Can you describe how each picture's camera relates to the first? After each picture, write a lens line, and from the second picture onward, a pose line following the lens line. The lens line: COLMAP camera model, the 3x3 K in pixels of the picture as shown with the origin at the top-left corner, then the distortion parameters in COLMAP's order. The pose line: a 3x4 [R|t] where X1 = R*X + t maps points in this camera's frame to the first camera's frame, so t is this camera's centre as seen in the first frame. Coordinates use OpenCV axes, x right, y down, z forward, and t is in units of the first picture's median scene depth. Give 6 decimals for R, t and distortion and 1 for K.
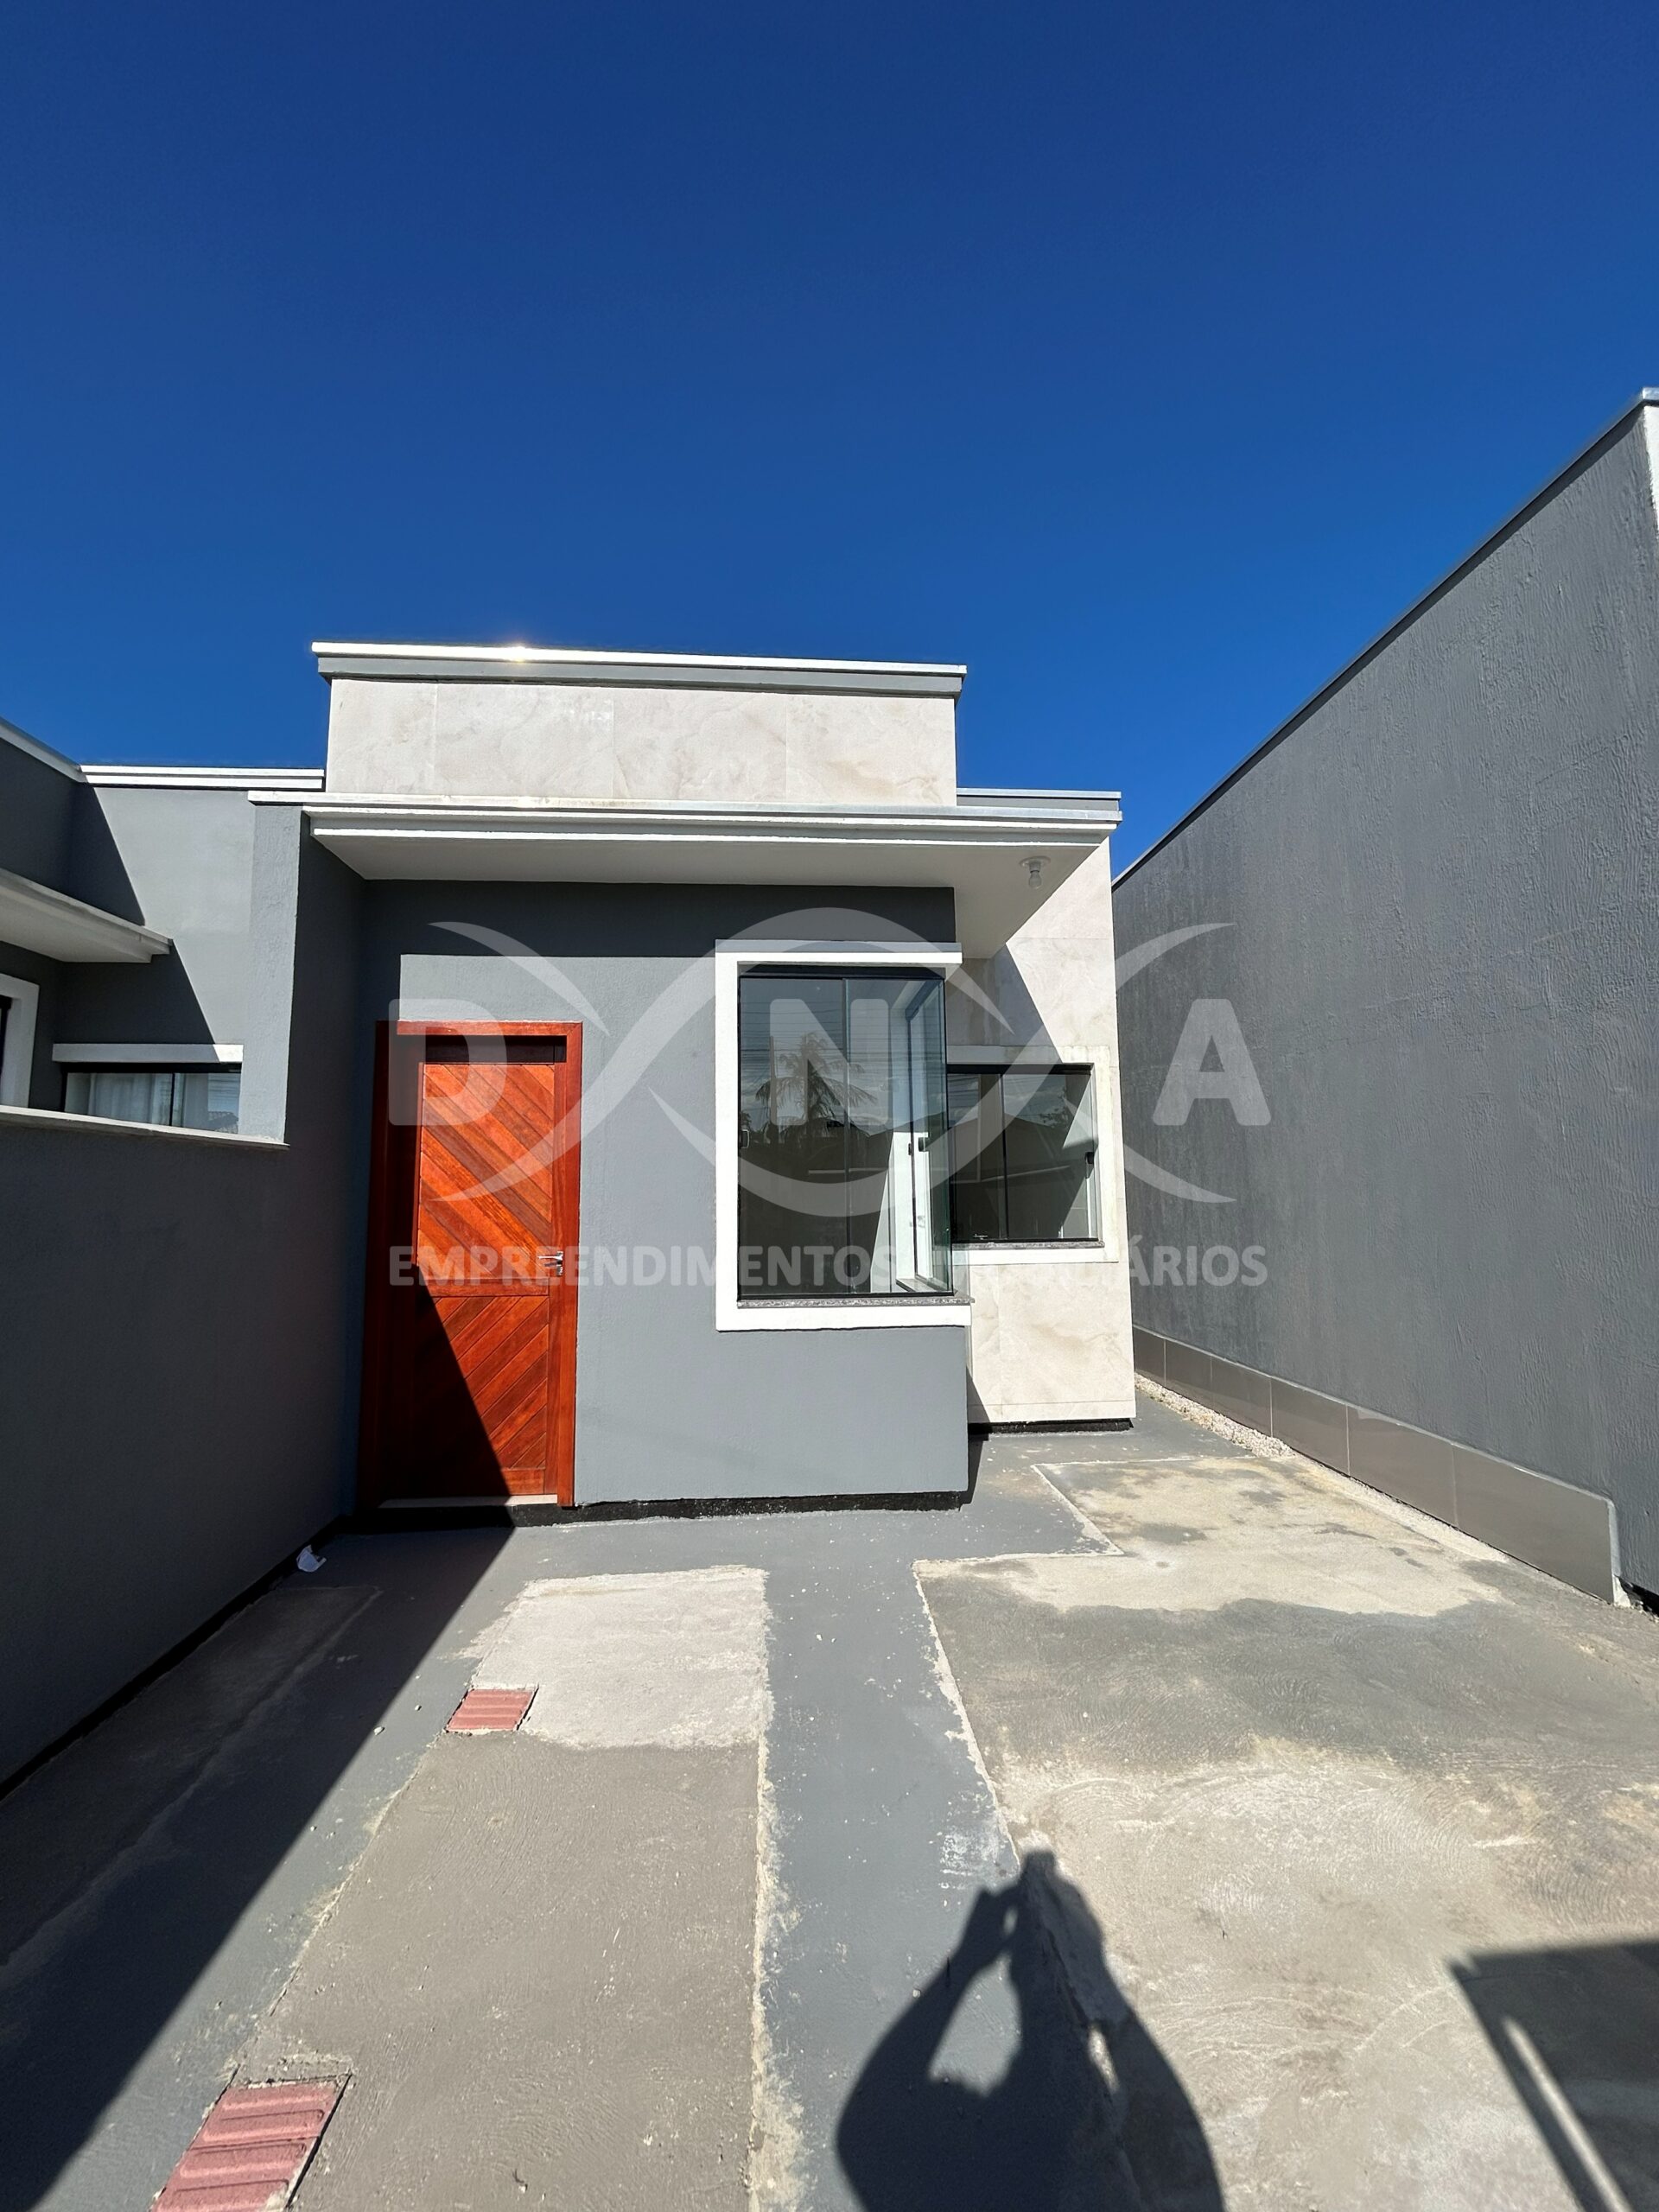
lens RADIAL K [[895.5, 0, 831.7], [0, 895.5, 1103.3], [0, 0, 1]] dist [0.000117, -0.000028]
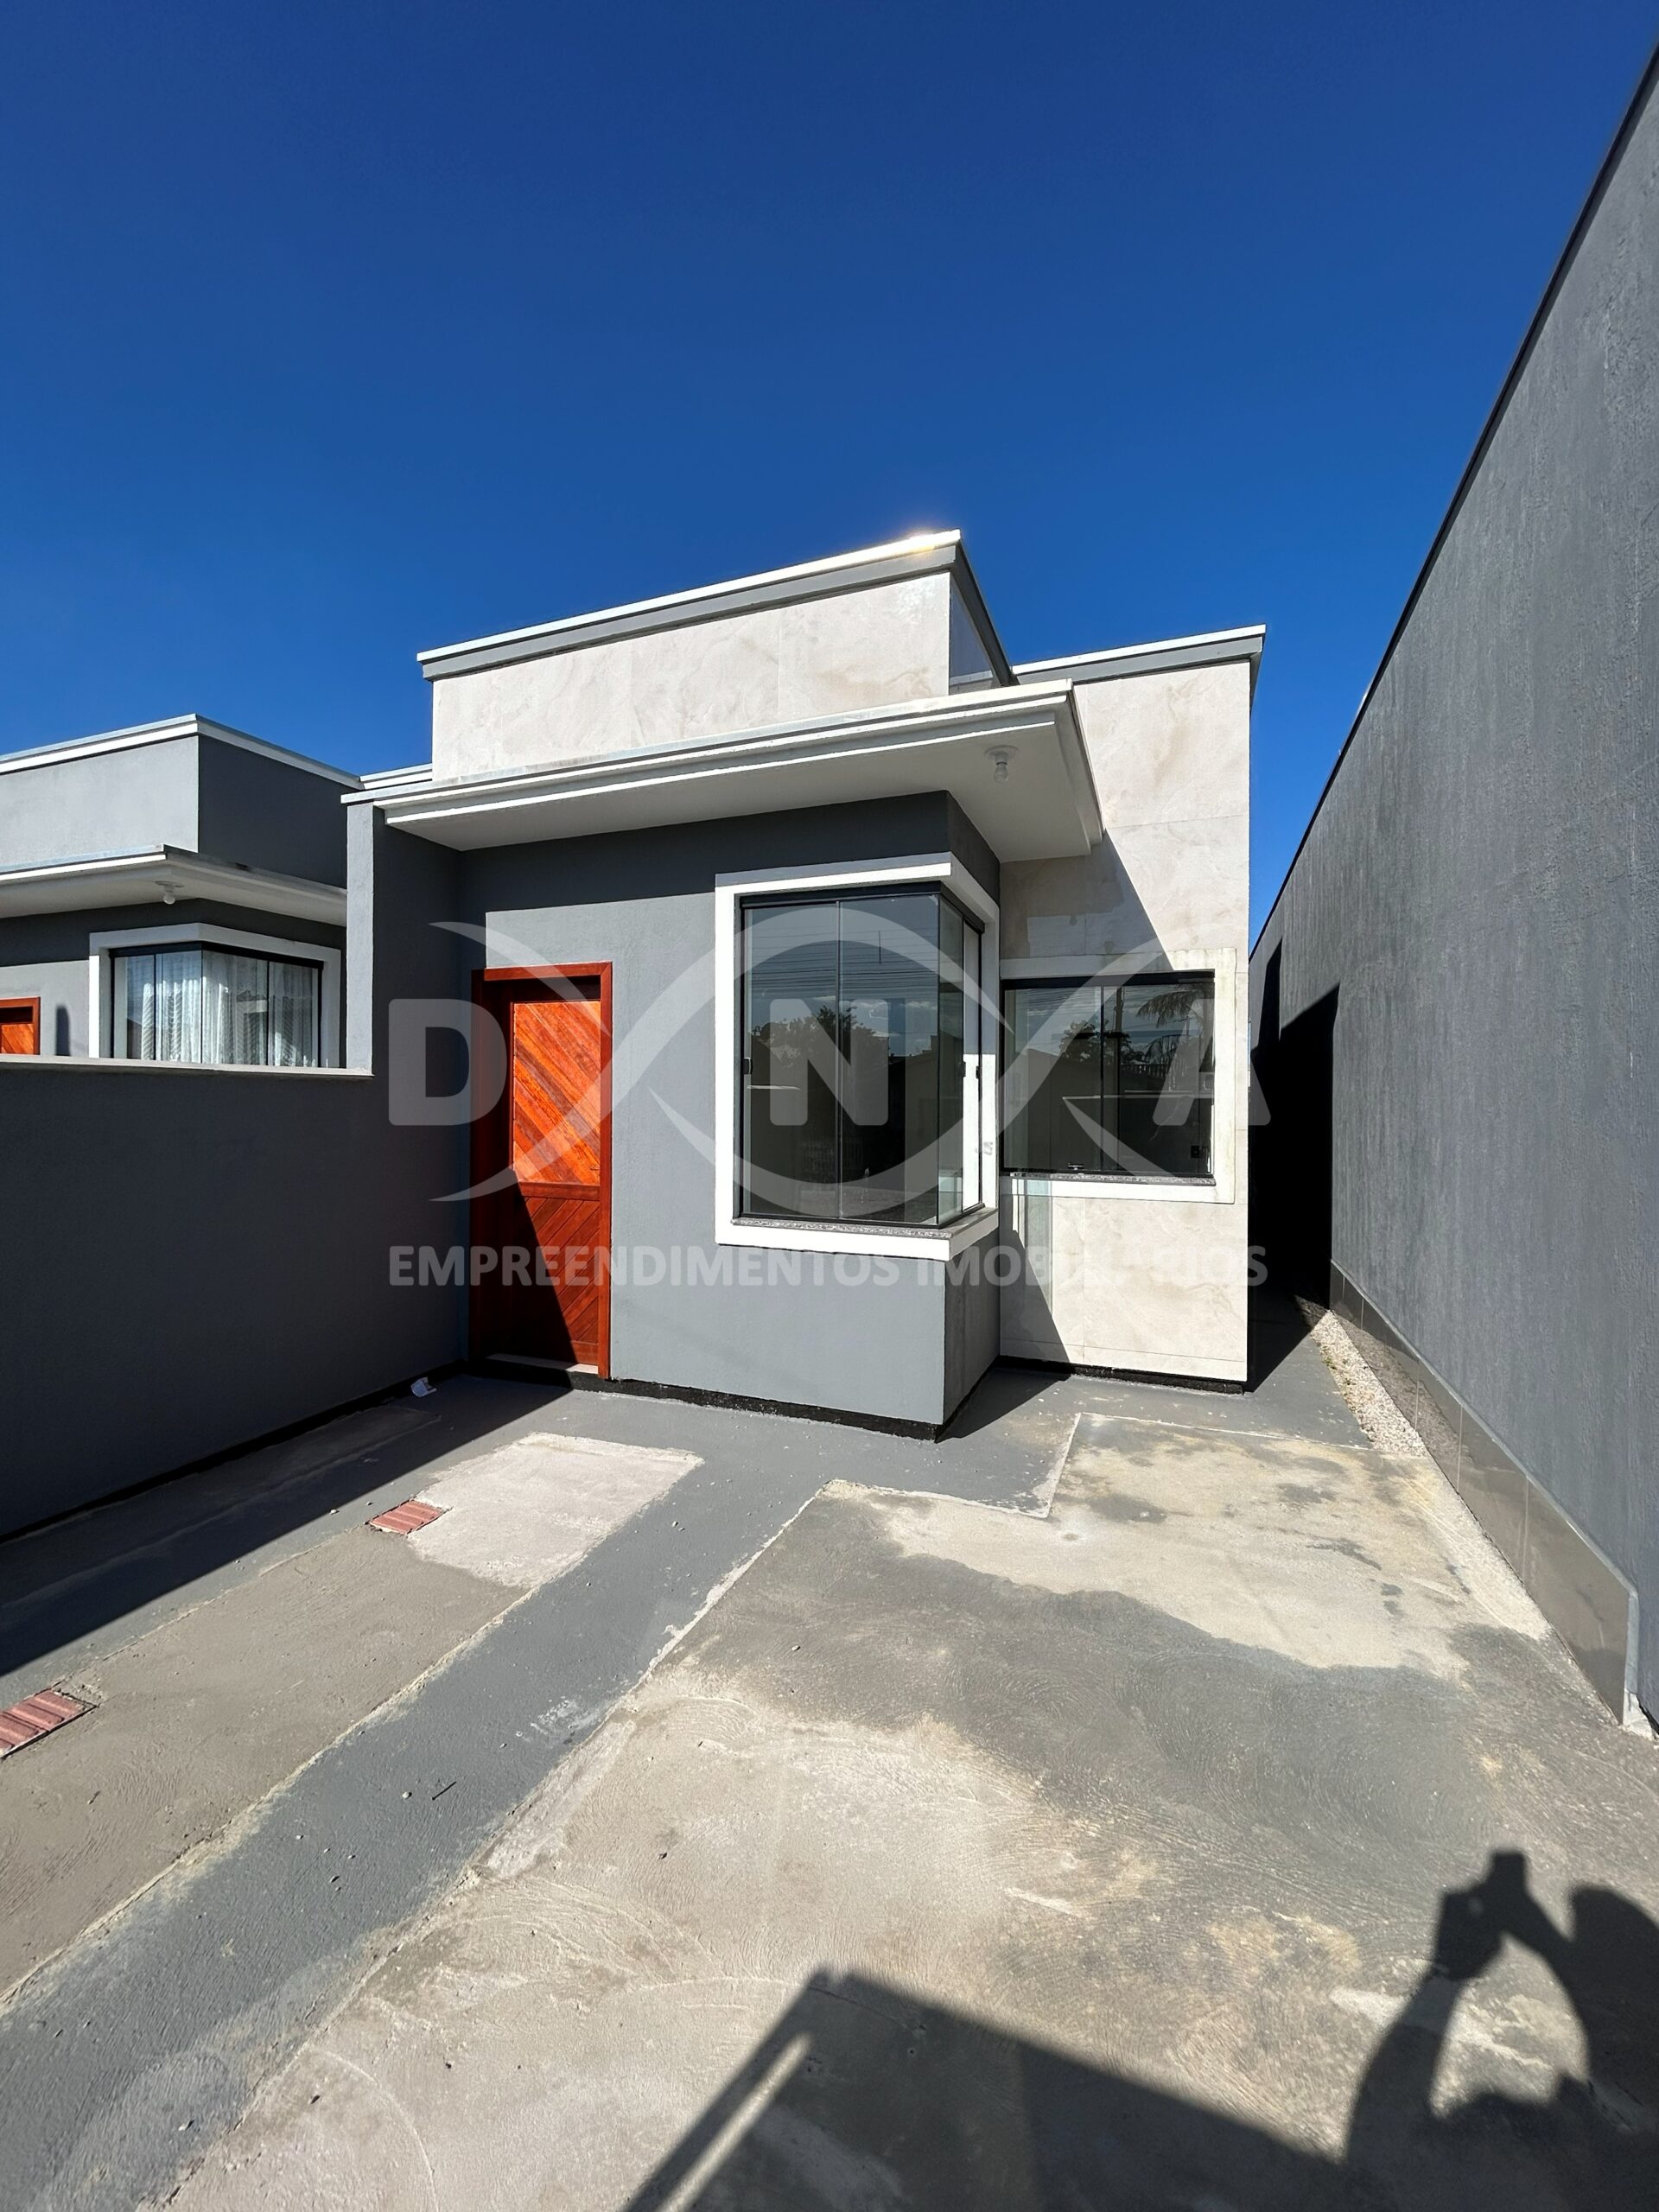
lens RADIAL K [[895.5, 0, 826.8], [0, 895.5, 1104.2], [0, 0, 1]] dist [0.000117, -0.000028]
pose [[0.901060, 0.017732, -0.433332, 0.472487], [0.029291, 0.994394, 0.101597, -0.021124], [0.432705, -0.104237, 0.895489, 0.106945]]
